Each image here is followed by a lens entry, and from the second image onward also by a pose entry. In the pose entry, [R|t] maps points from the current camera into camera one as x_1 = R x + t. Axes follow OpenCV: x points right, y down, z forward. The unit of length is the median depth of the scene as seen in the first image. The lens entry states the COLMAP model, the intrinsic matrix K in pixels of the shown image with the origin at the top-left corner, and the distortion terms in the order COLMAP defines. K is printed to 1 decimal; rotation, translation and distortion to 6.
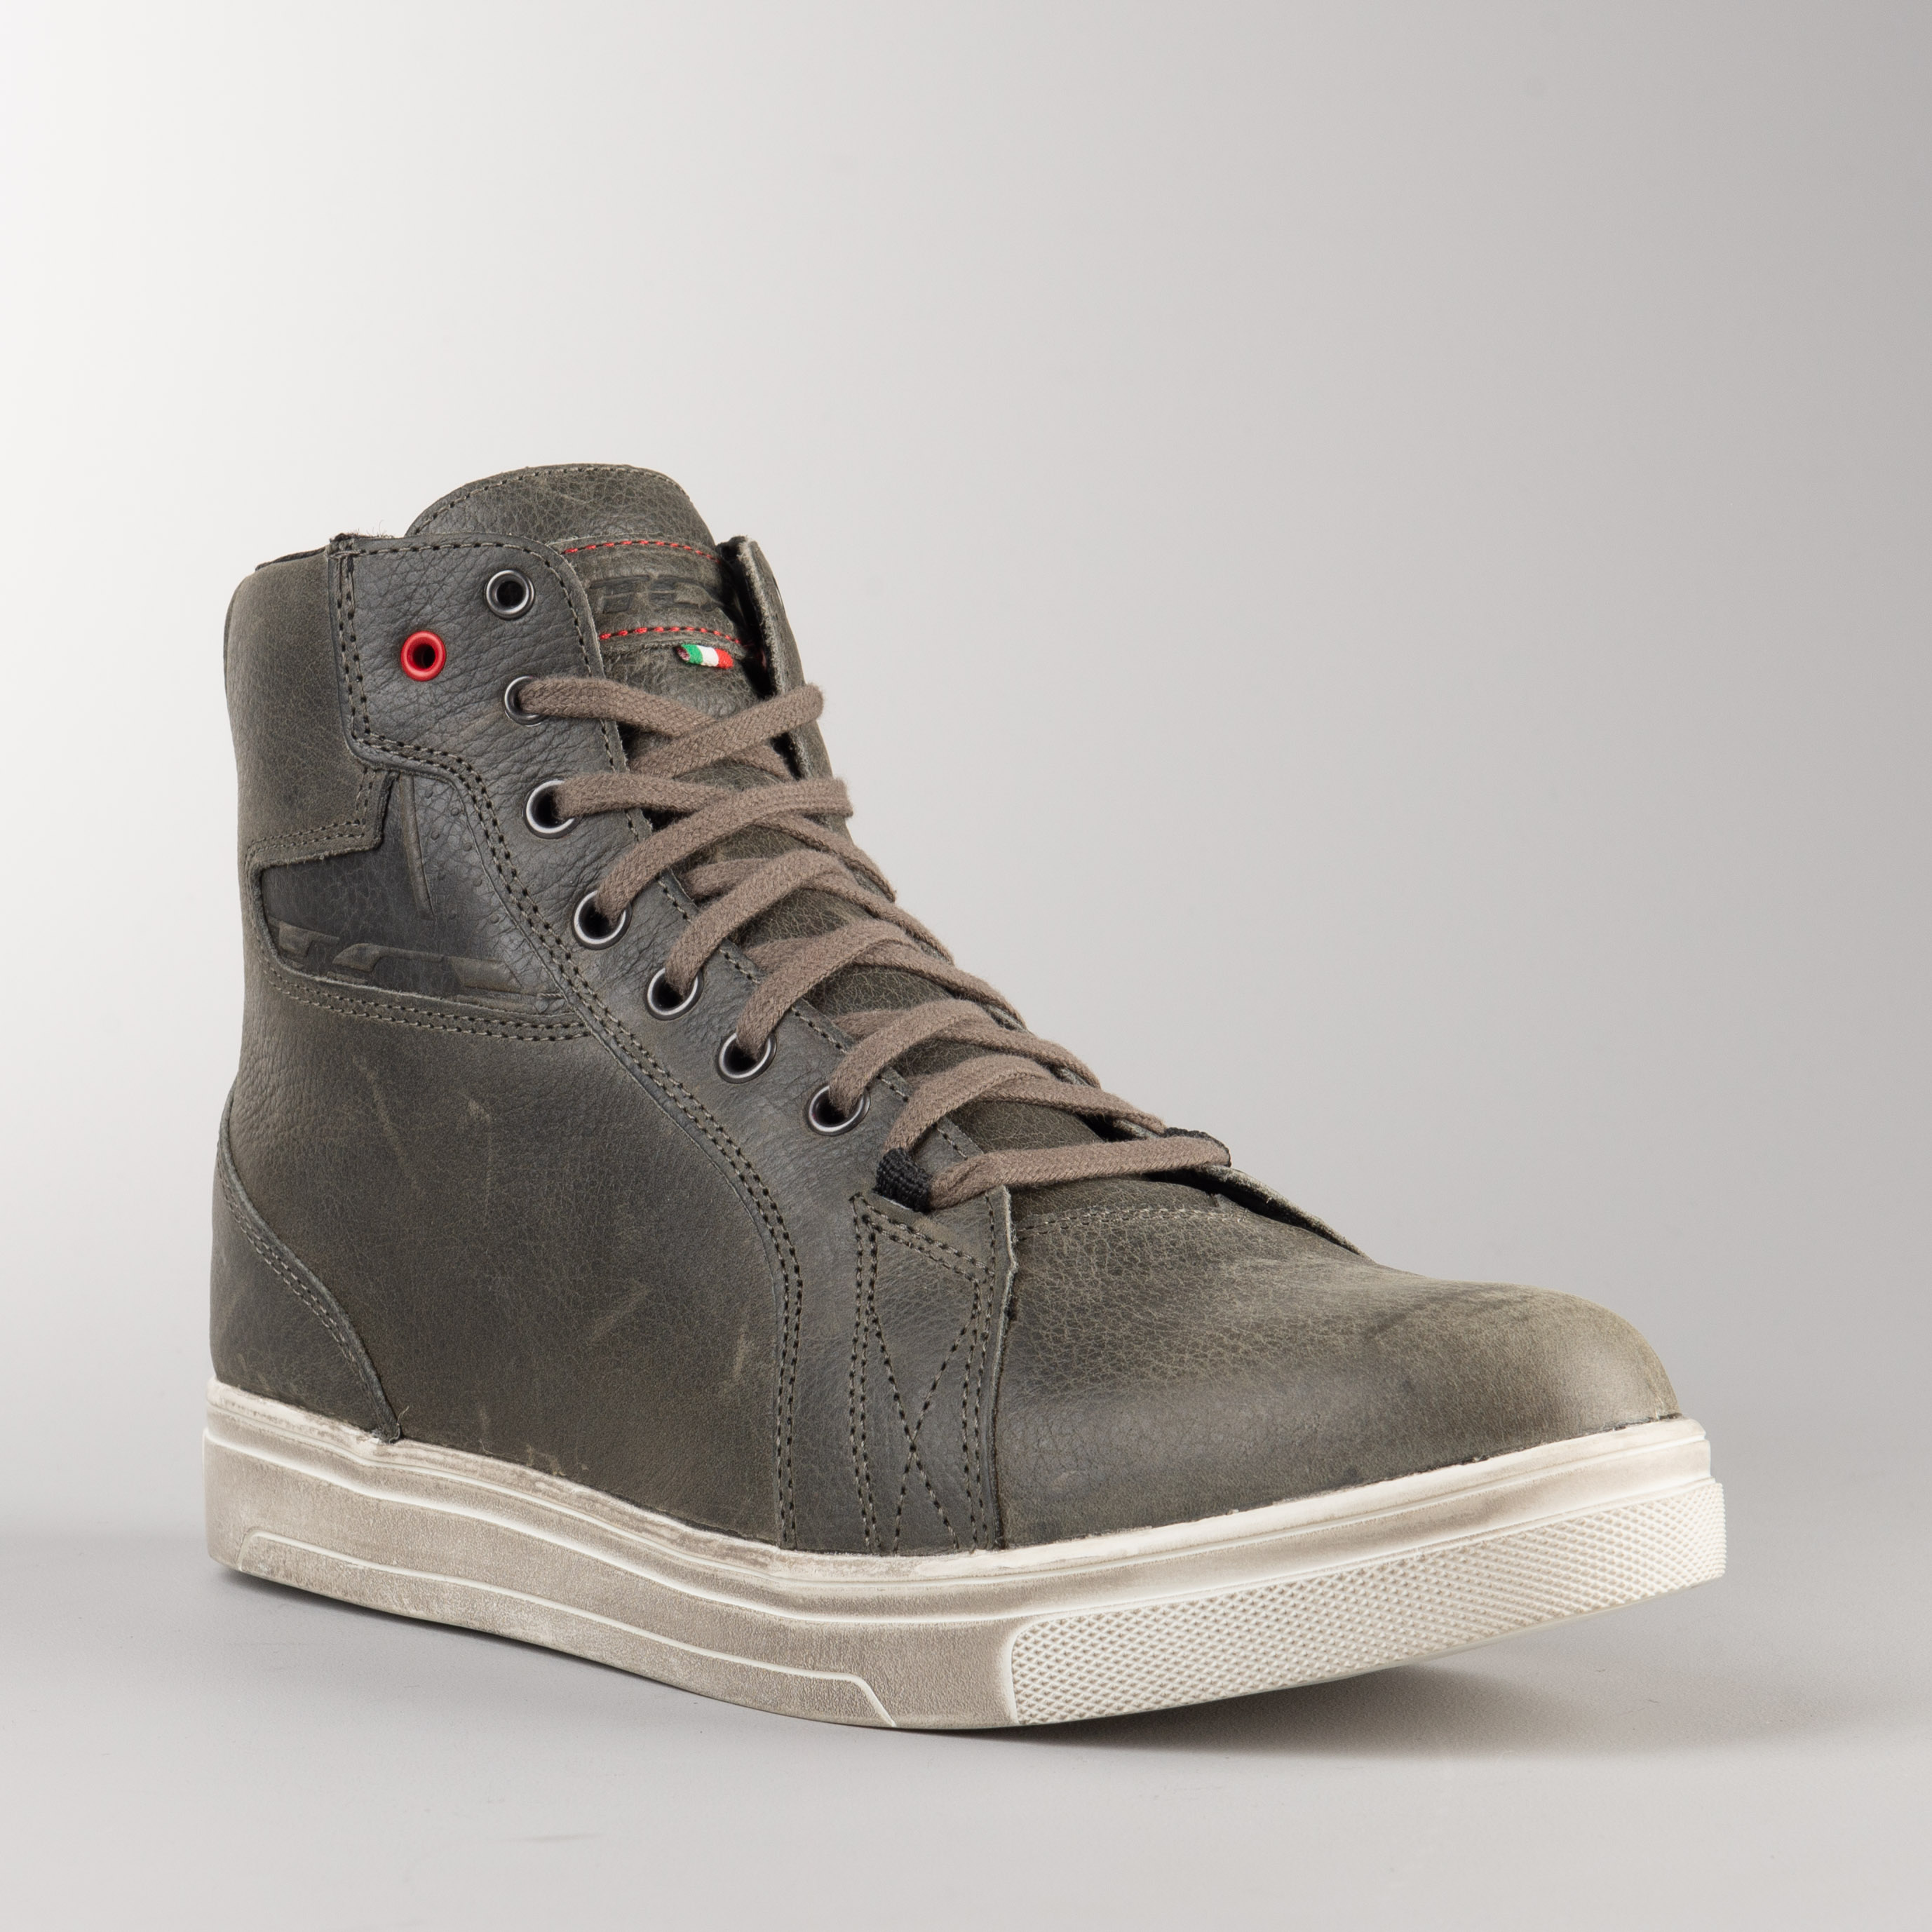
lens RADIAL K [[7746.5, 0, 966.0], [0, 7746.5, 966.0], [0, 0, 1]] dist [0.183842, -6.100909]
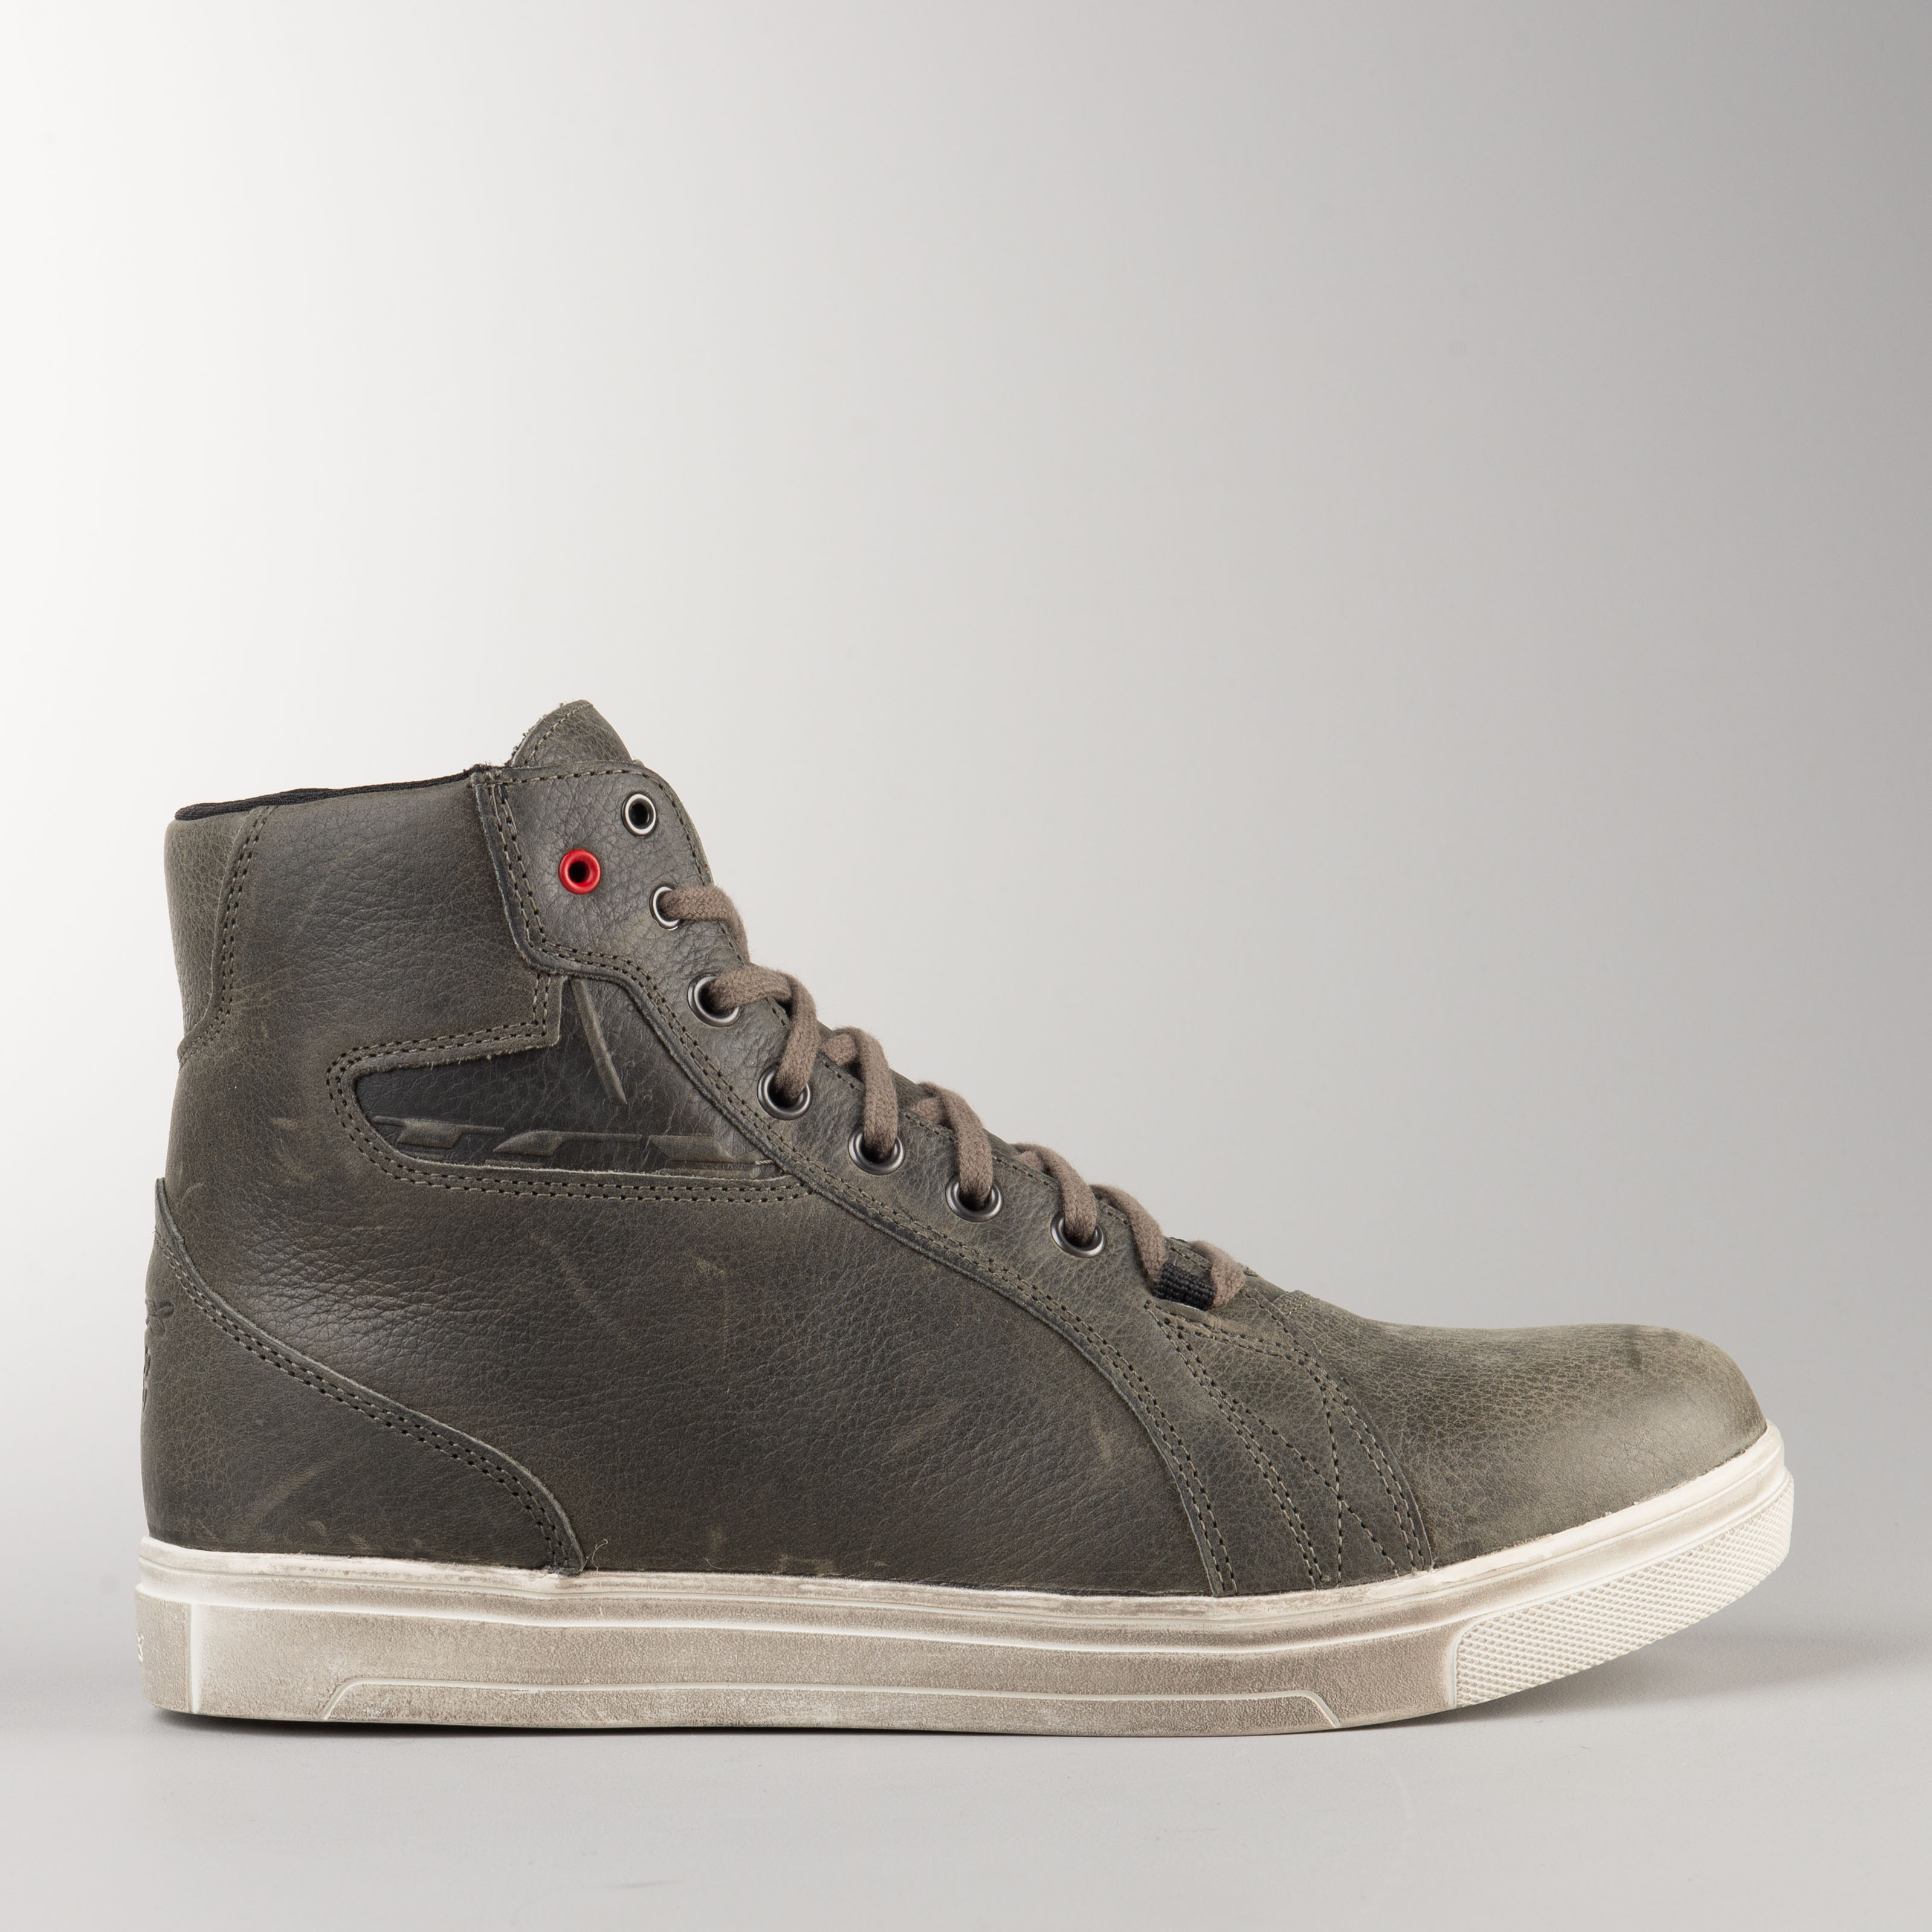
lens RADIAL K [[7746.5, 0, 966.0], [0, 7746.5, 966.0], [0, 0, 1]] dist [0.183842, -6.100909]
pose [[0.650519, -0.052583, 0.757667, -0.899616], [0.063028, 0.997897, 0.015140, -0.040473], [-0.756870, 0.037905, 0.652465, 0.229153]]
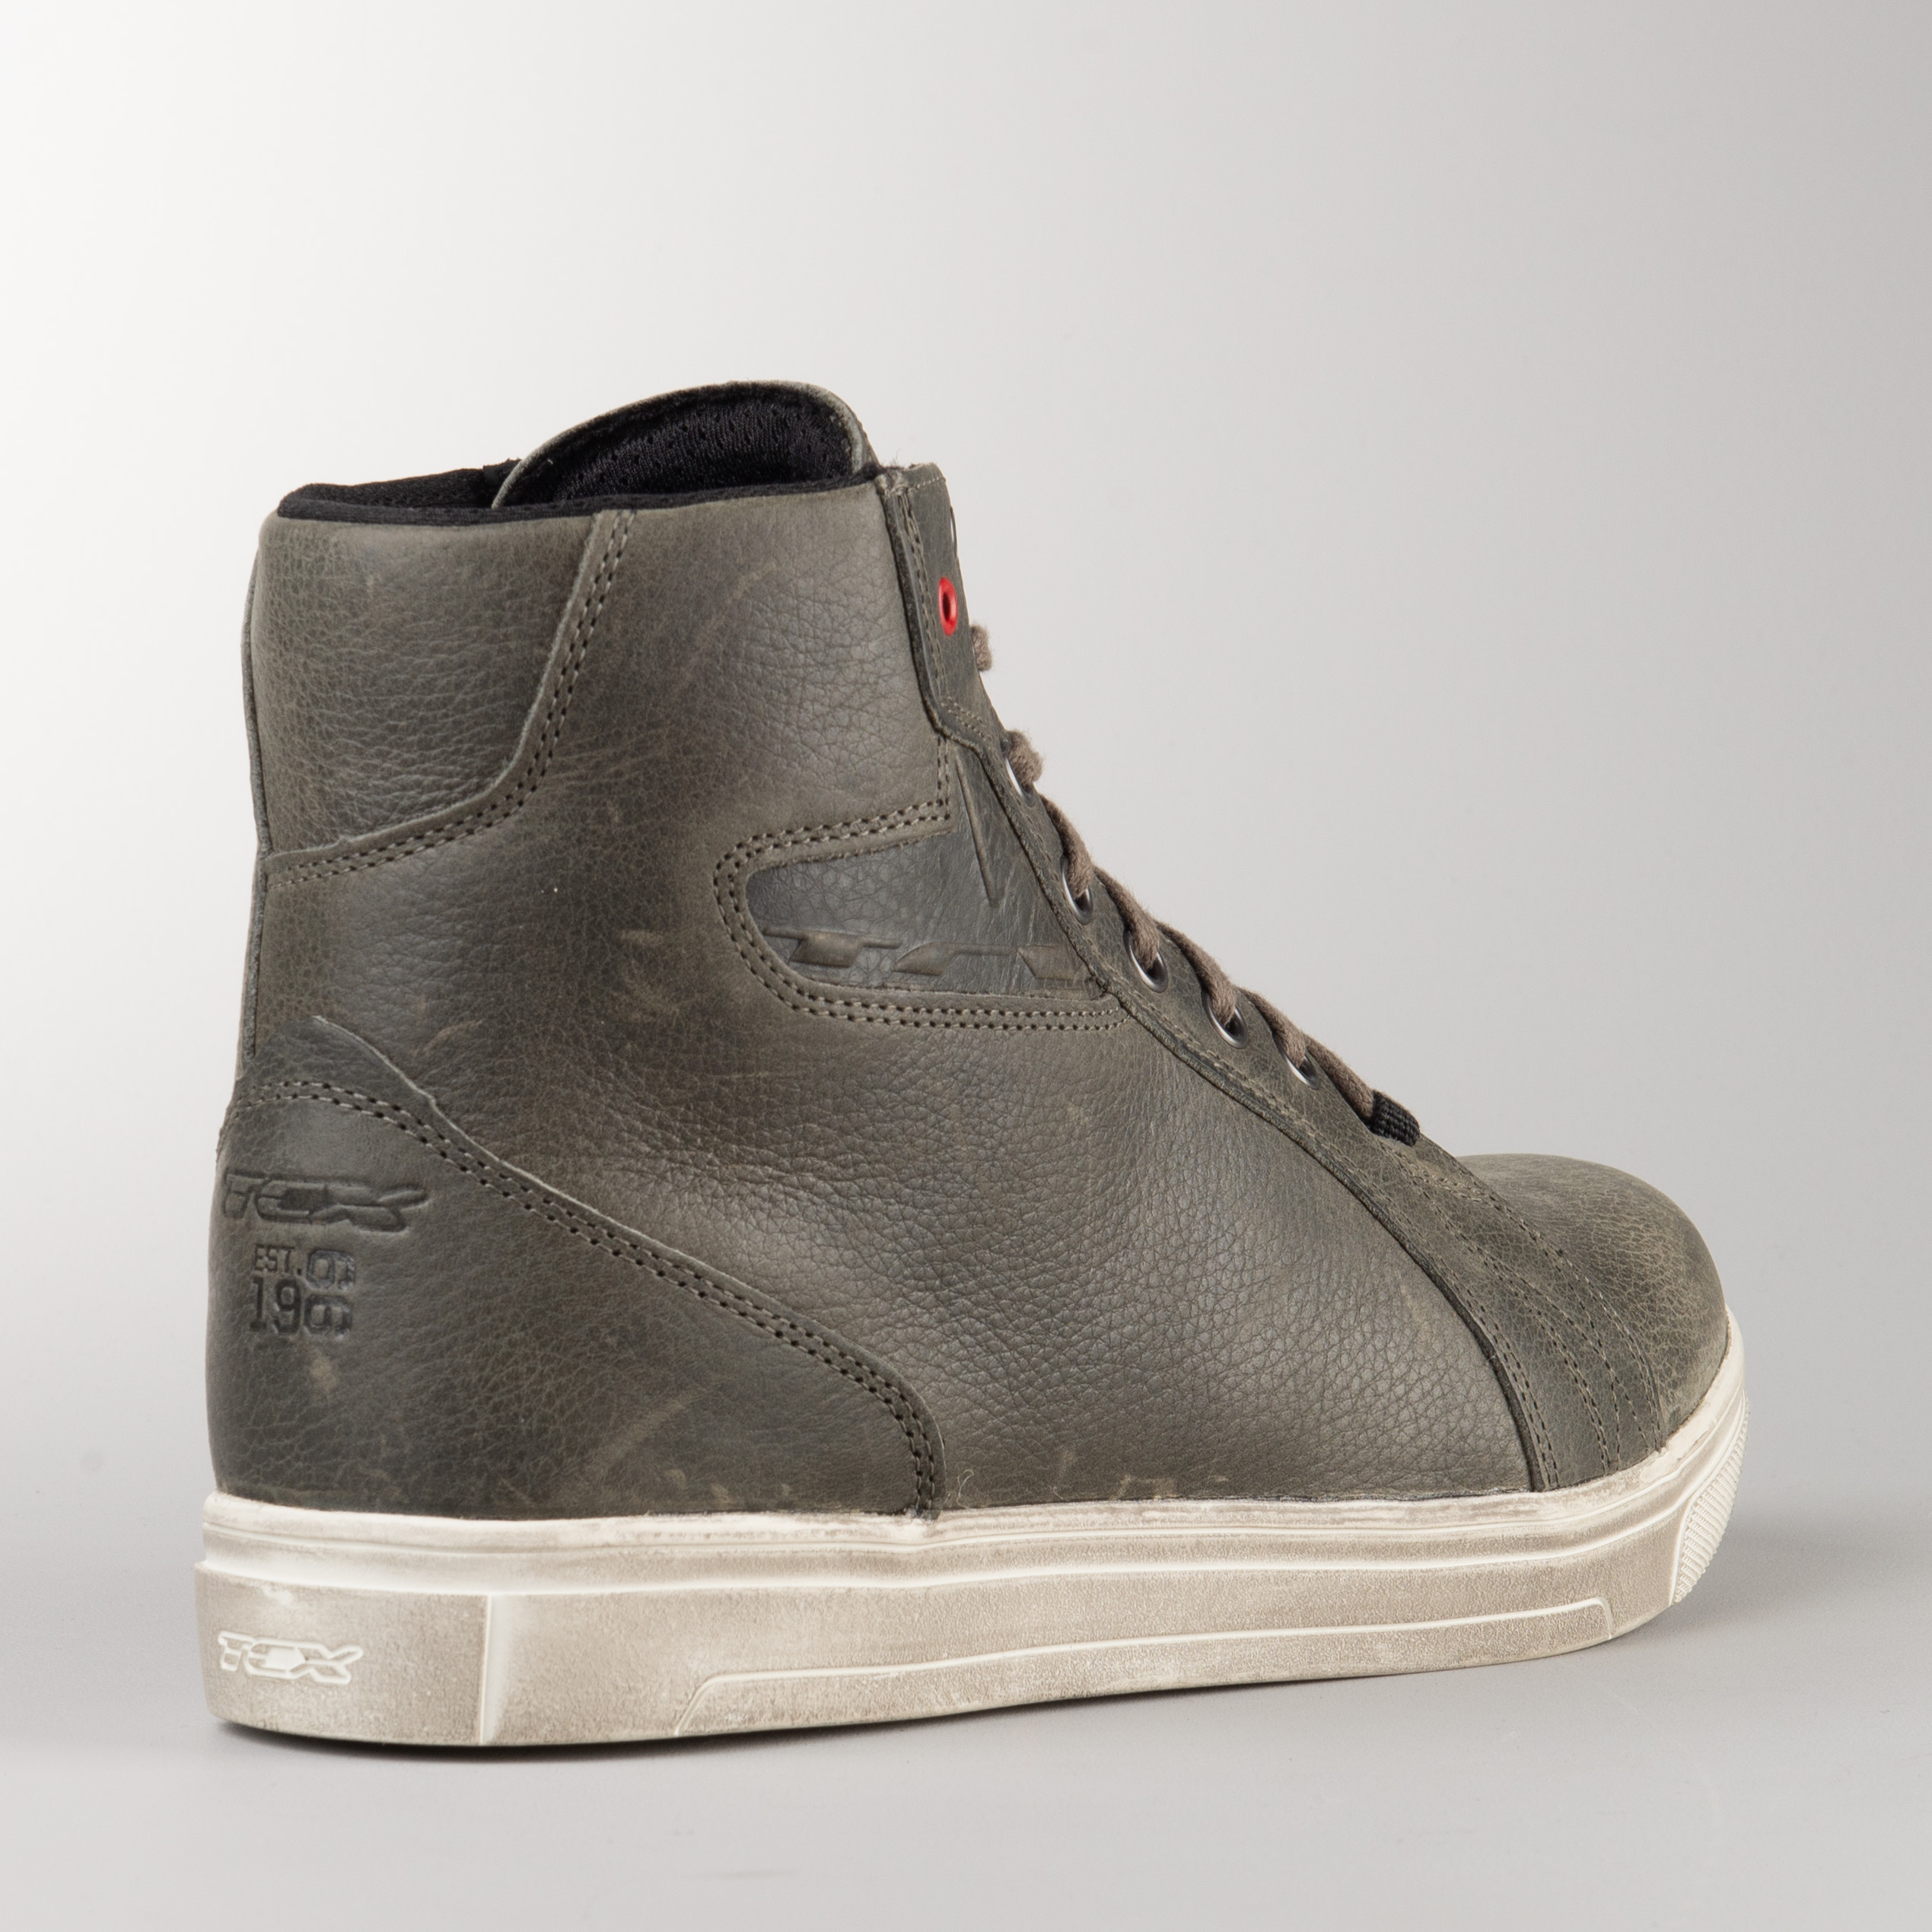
lens RADIAL K [[7746.5, 0, 966.0], [0, 7746.5, 966.0], [0, 0, 1]] dist [0.183842, -6.100909]
pose [[-0.087364, -0.068308, 0.993832, -0.947094], [0.038178, 0.996684, 0.071860, -0.062951], [-0.995445, 0.044220, -0.084466, 1.090173]]
